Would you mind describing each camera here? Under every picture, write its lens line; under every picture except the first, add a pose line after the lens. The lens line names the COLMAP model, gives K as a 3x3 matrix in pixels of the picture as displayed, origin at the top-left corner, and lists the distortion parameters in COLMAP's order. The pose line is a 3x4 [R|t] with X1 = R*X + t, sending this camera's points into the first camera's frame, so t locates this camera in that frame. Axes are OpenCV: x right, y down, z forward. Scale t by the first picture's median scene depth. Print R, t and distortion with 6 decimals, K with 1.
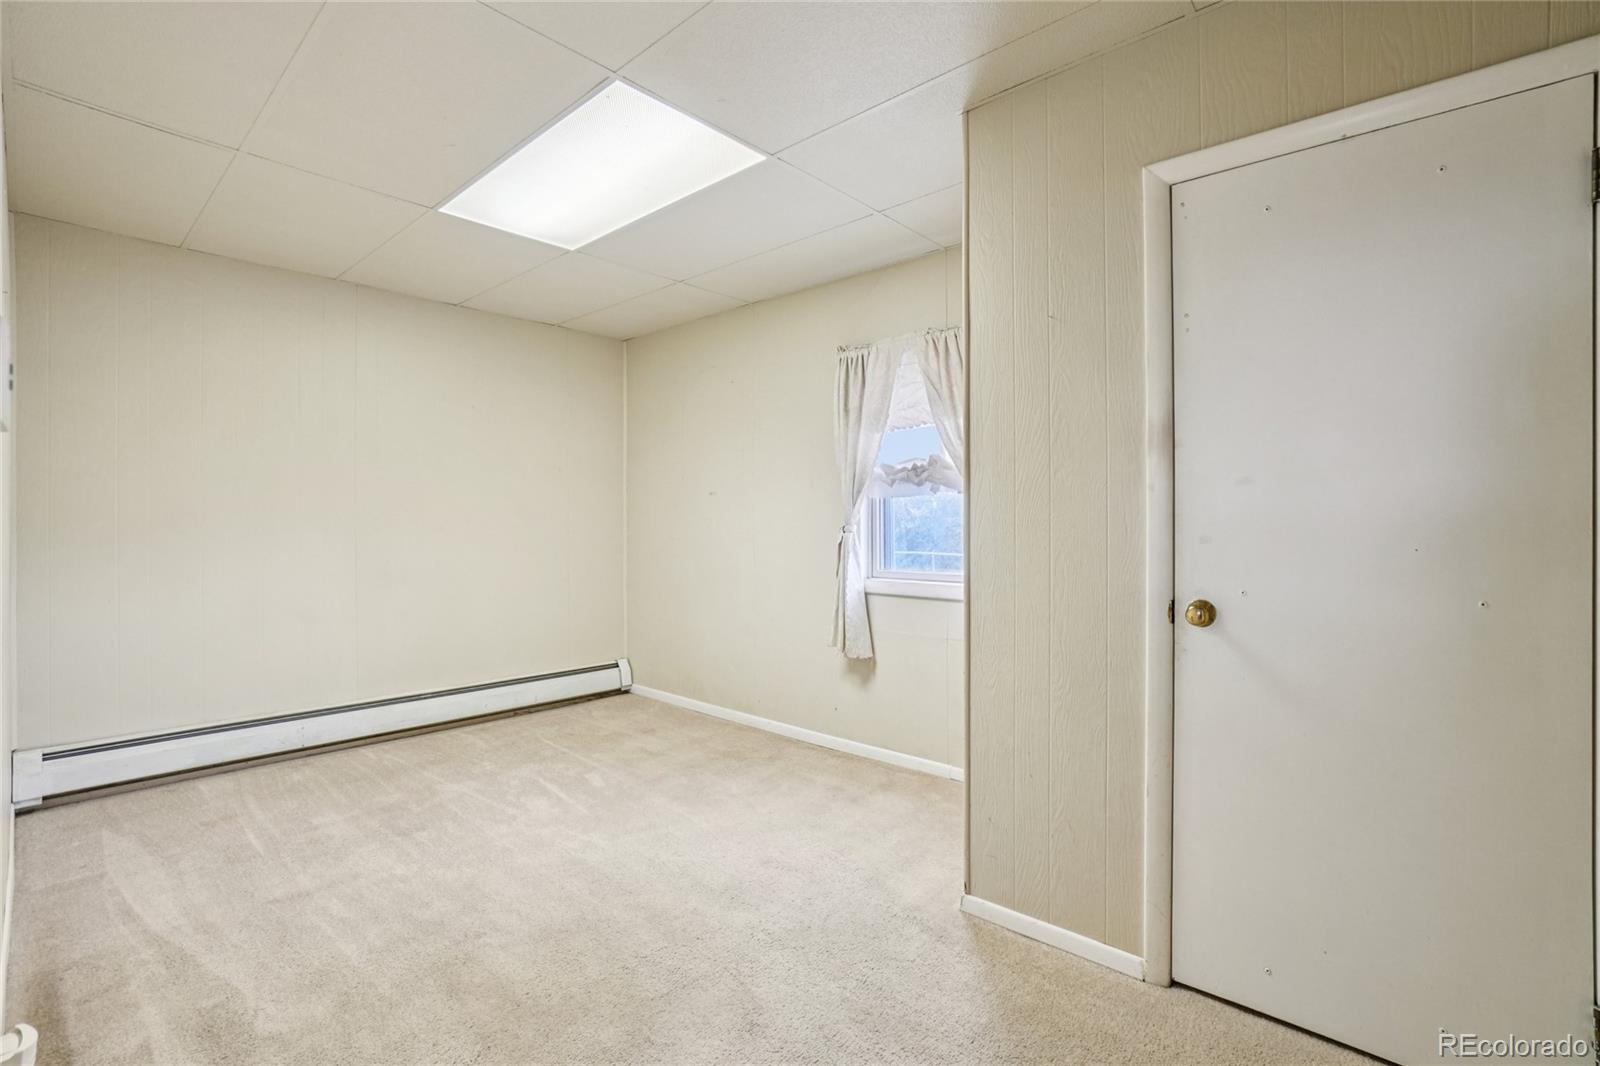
lens RADIAL K [[719.6, 0, 779.8], [0, 719.6, 532.2], [0, 0, 1]] dist [-0.060733, 0.000276]
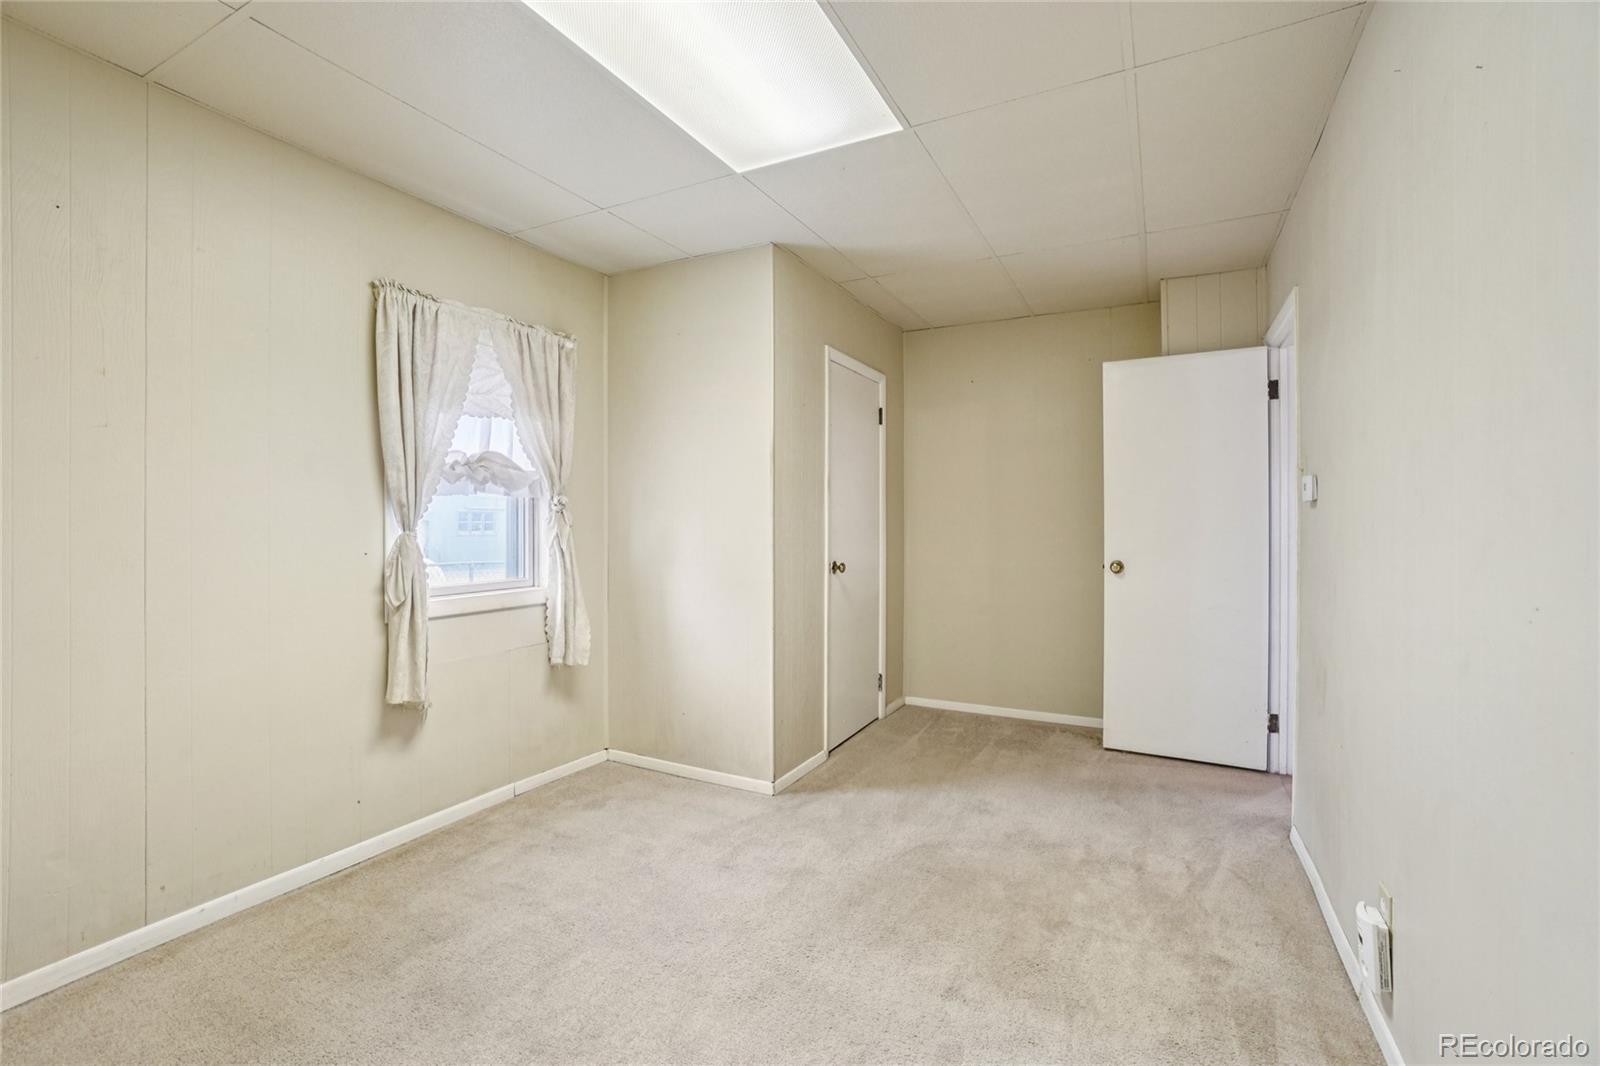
lens RADIAL K [[719.6, 0, 779.8], [0, 719.6, 532.2], [0, 0, 1]] dist [-0.060733, 0.000276]
pose [[-0.252546, -0.007059, 0.967559, -0.746498], [0.018140, 0.999763, 0.012029, -0.011112], [-0.967415, 0.020590, -0.252358, 0.875154]]
